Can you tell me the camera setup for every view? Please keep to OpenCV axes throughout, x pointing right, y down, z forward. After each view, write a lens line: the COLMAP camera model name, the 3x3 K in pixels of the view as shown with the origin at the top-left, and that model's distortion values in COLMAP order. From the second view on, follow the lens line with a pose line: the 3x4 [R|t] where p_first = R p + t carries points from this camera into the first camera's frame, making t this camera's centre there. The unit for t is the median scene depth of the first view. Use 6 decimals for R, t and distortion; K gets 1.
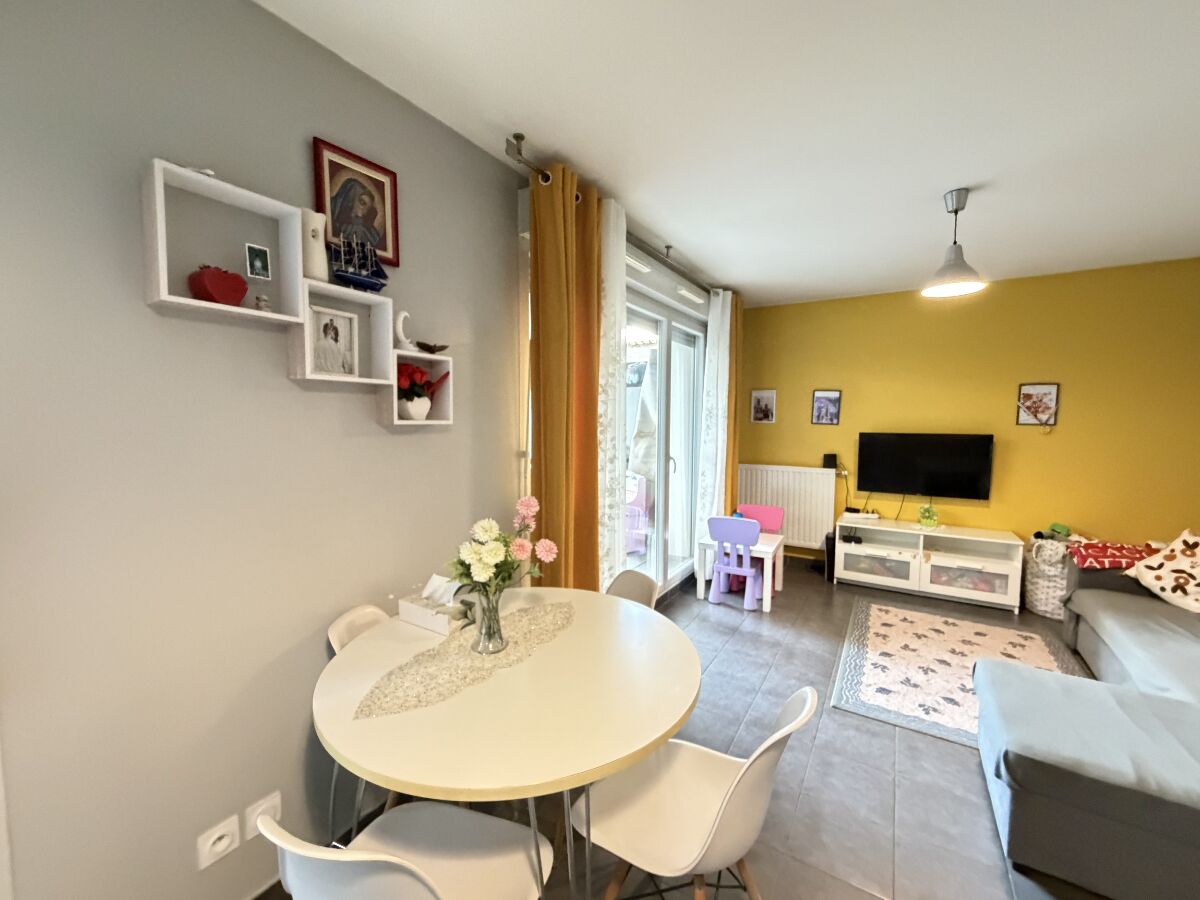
lens RADIAL K [[477.3, 0, 591.7], [0, 477.3, 448.2], [0, 0, 1]] dist [0.004007, -0.000014]
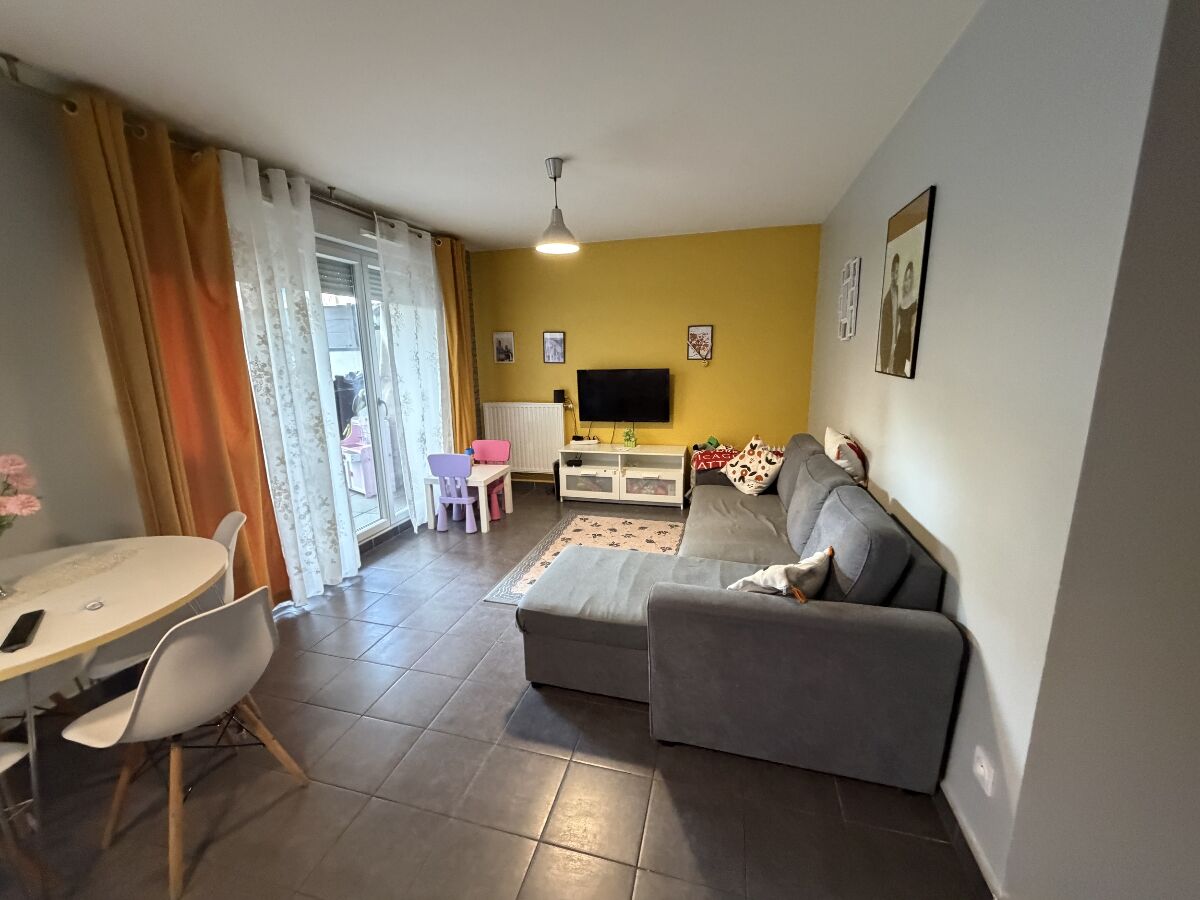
lens RADIAL K [[477.3, 0, 591.7], [0, 477.3, 448.2], [0, 0, 1]] dist [0.004007, -0.000014]
pose [[0.958182, -0.078813, 0.275091, 0.305270], [0.042881, 0.990016, 0.134275, 0.000701], [-0.282927, -0.116864, 0.951995, -0.130090]]
